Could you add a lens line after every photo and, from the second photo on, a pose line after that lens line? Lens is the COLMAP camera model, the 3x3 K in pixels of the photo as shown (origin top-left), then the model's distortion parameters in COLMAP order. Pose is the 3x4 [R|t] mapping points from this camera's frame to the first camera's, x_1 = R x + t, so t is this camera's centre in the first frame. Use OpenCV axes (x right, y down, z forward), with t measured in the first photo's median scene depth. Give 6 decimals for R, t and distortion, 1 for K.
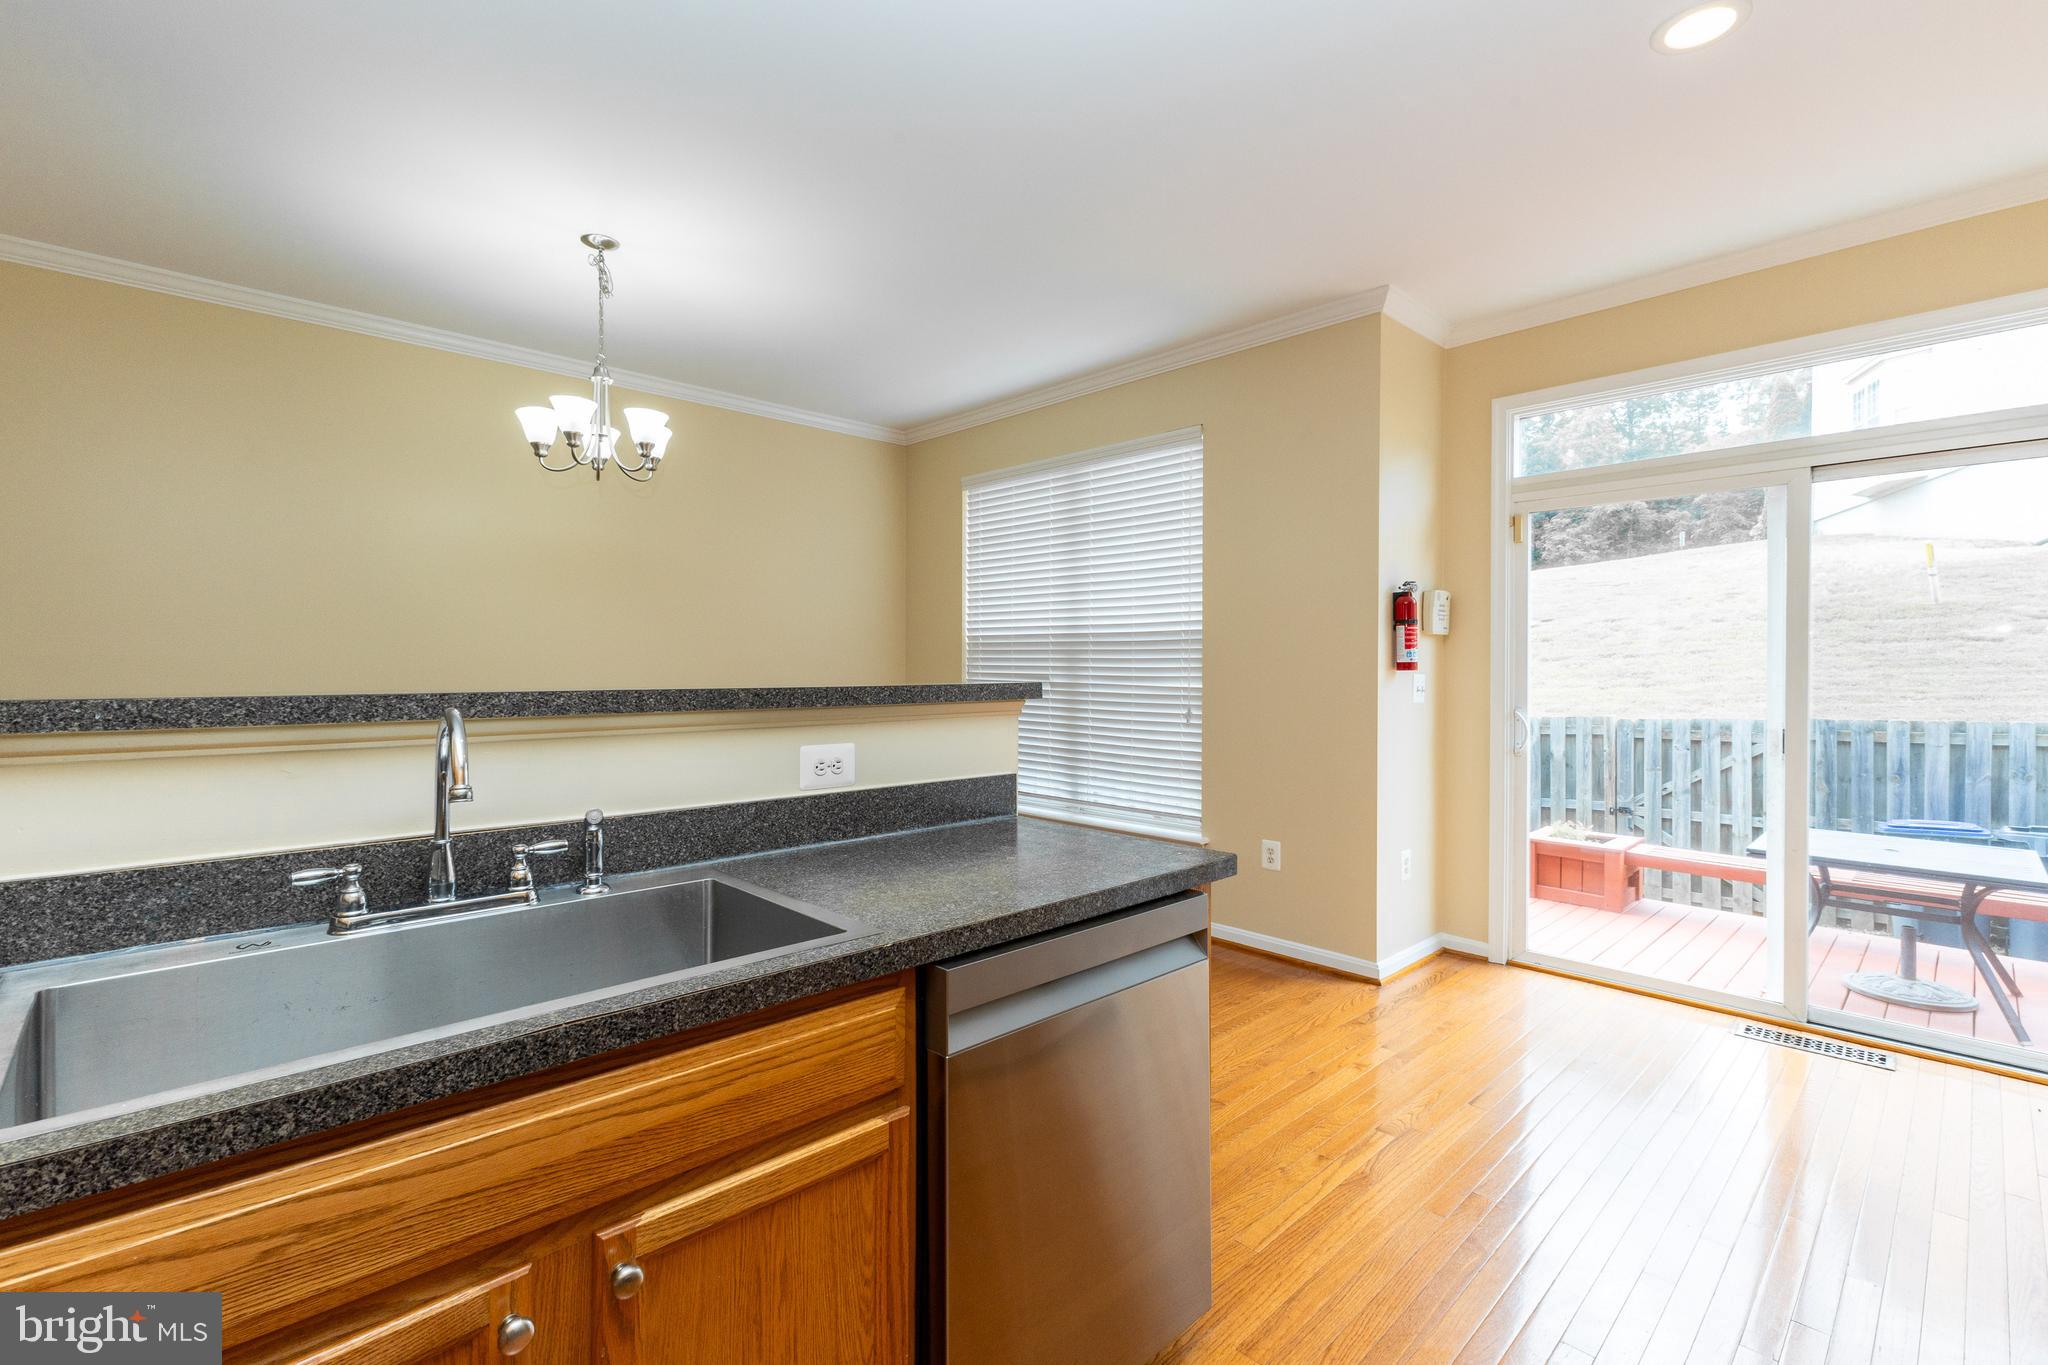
lens RADIAL K [[892.3, 0, 1028.3], [0, 892.3, 673.7], [0, 0, 1]] dist [0.008811, 0.000021]
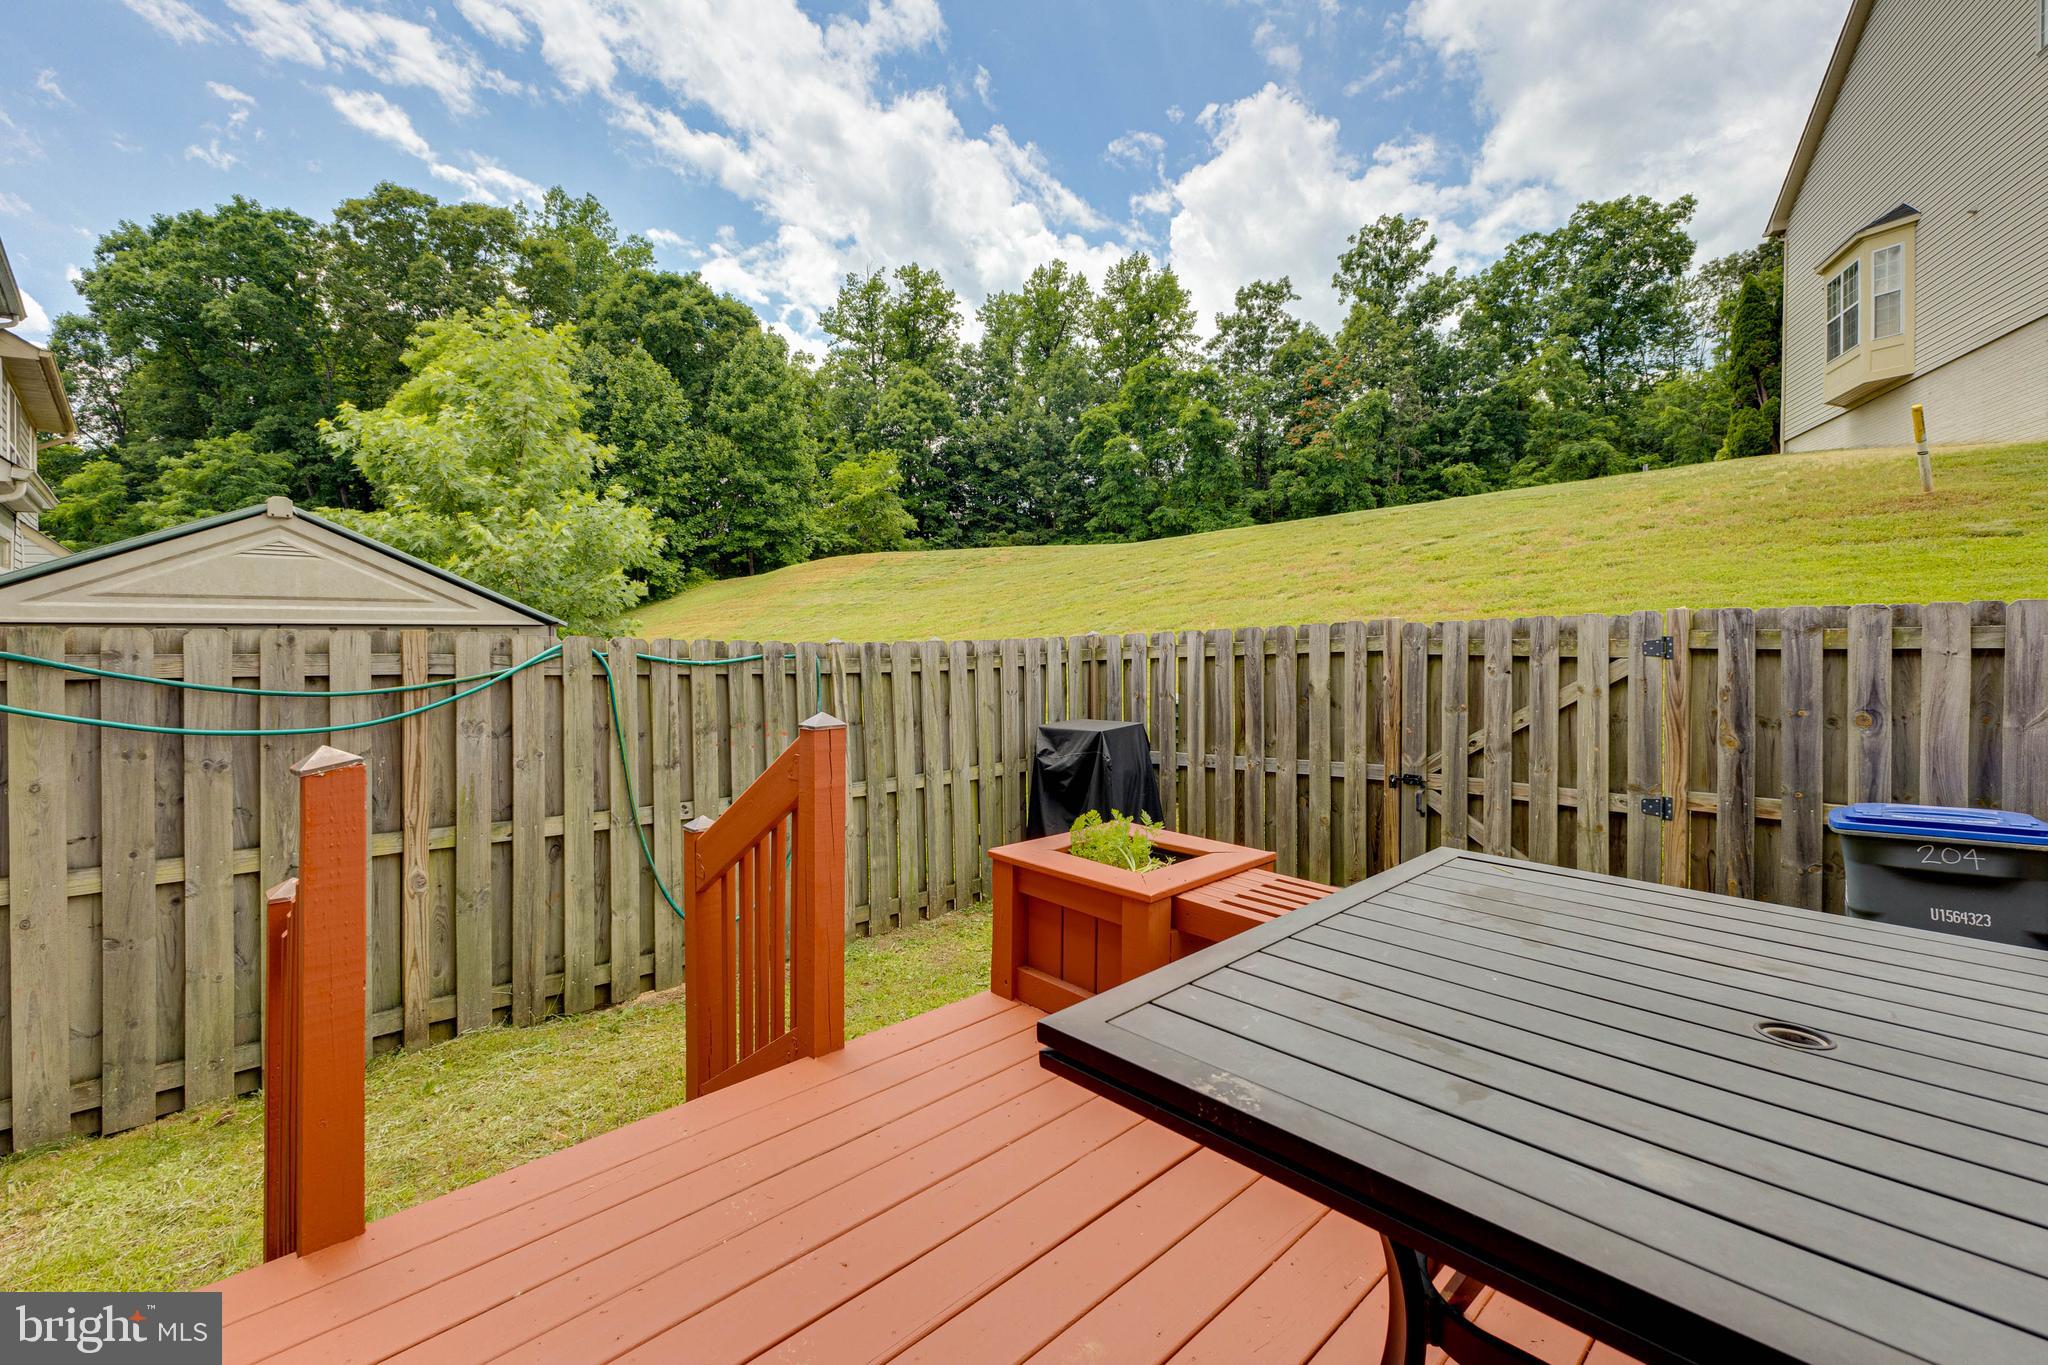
lens RADIAL K [[908.8, 0, 1029.9], [0, 908.8, 631.0], [0, 0, 1]] dist [0.002013, -0.000045]
pose [[0.999833, 0.005996, 0.017257, 0.419738], [-0.005948, 0.999978, -0.002784, 0.060882], [-0.017274, 0.002681, 0.999847, 0.428723]]
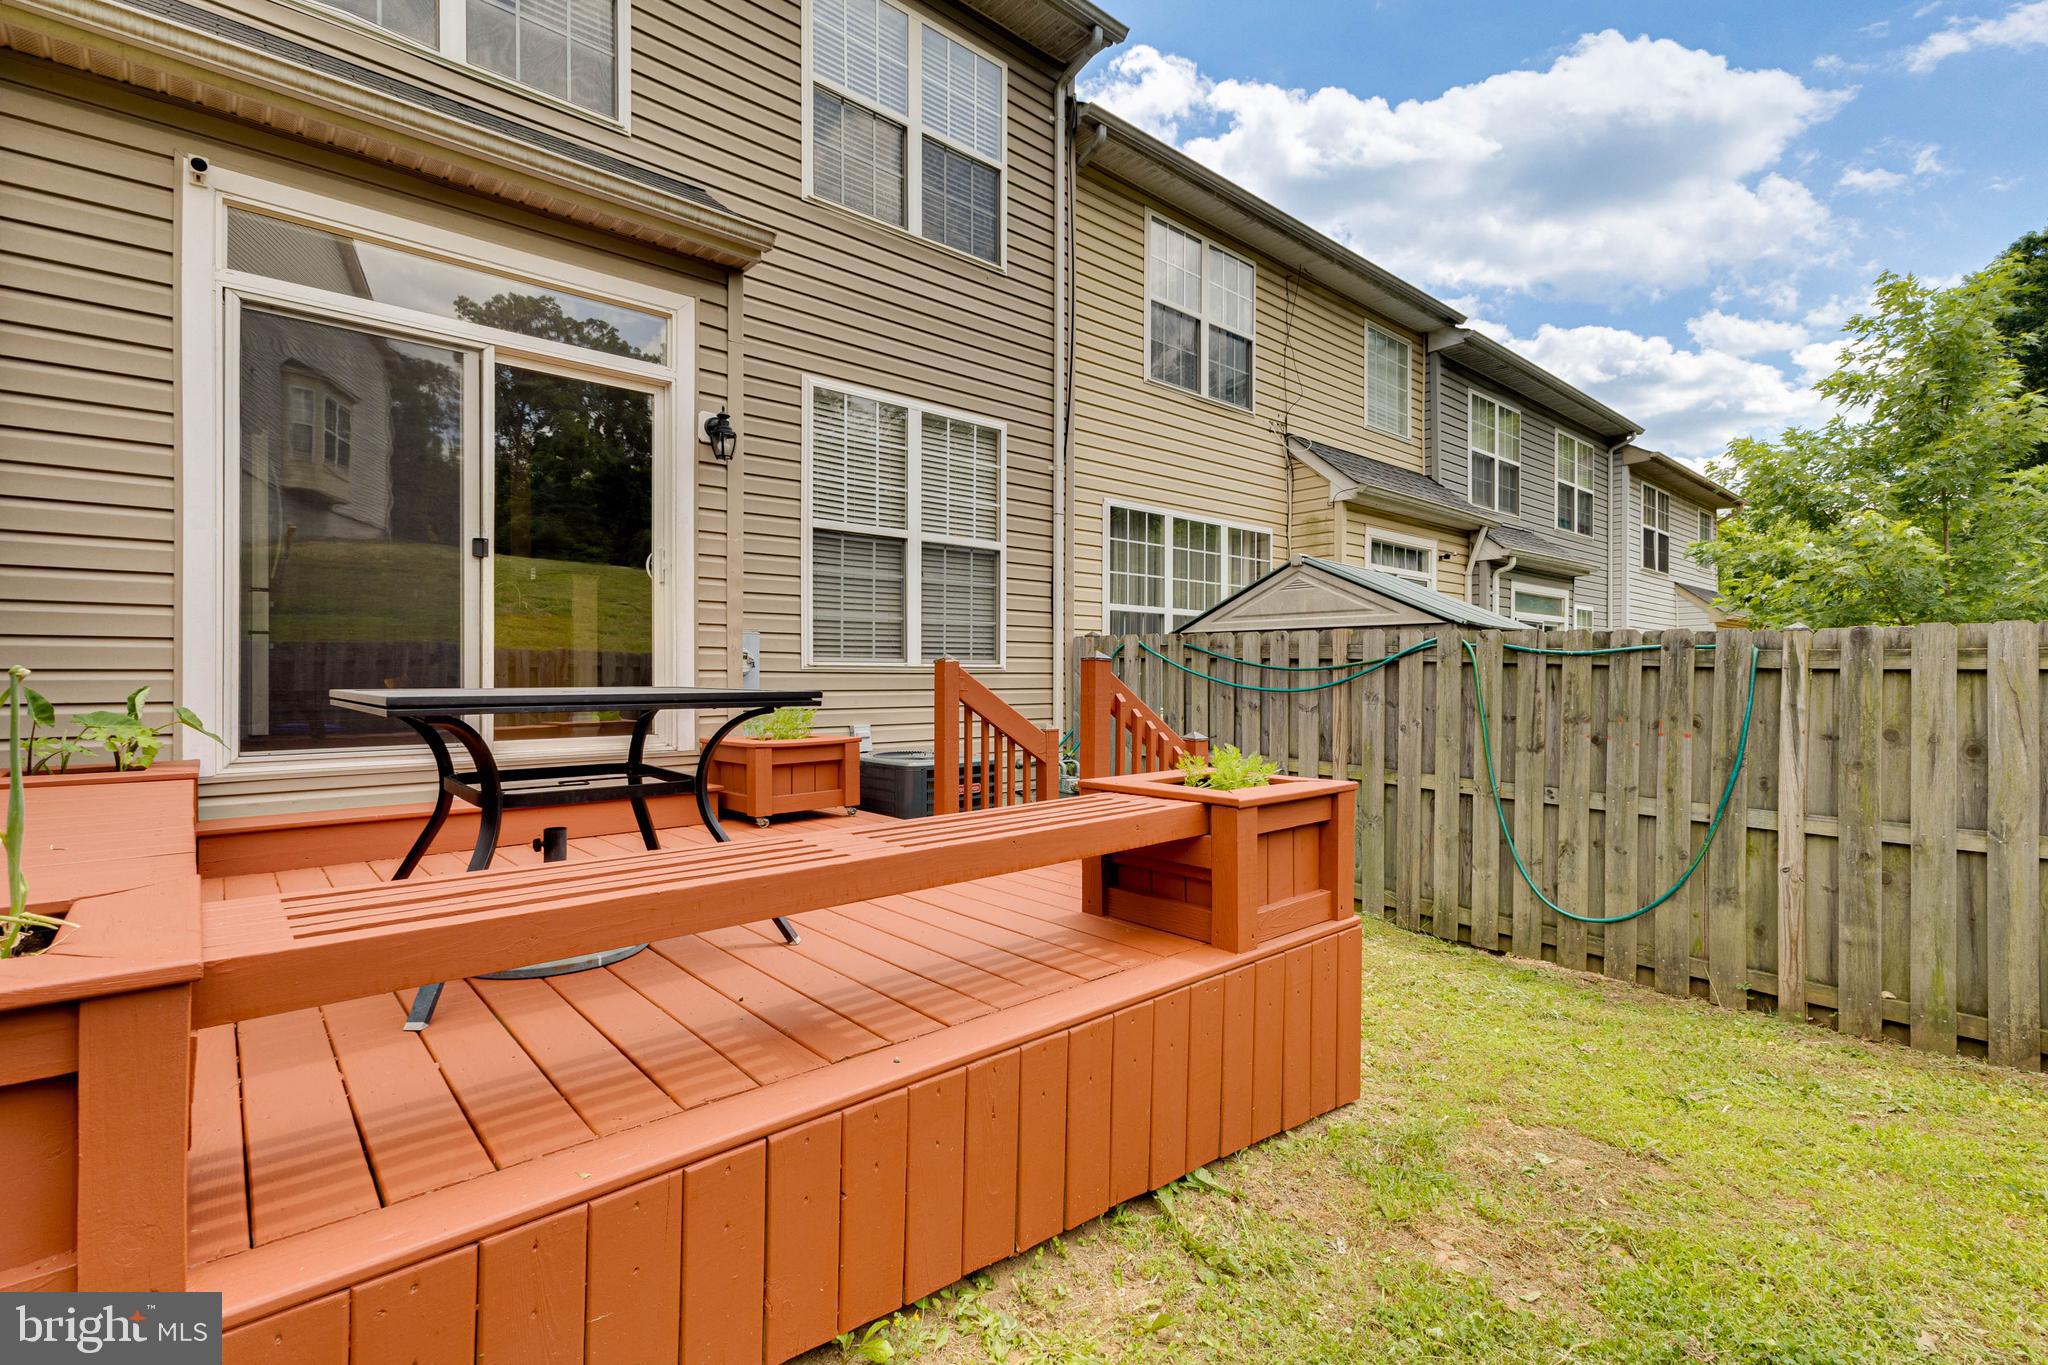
lens RADIAL K [[908.8, 0, 1011.3], [0, 908.8, 678.1], [0, 0, 1]] dist [0.002013, -0.000045]
pose [[-0.036313, 0.004050, -0.999332, 0.629973], [-0.011342, 0.999926, 0.004464, 0.080806], [0.999276, 0.011497, -0.036264, 0.558730]]
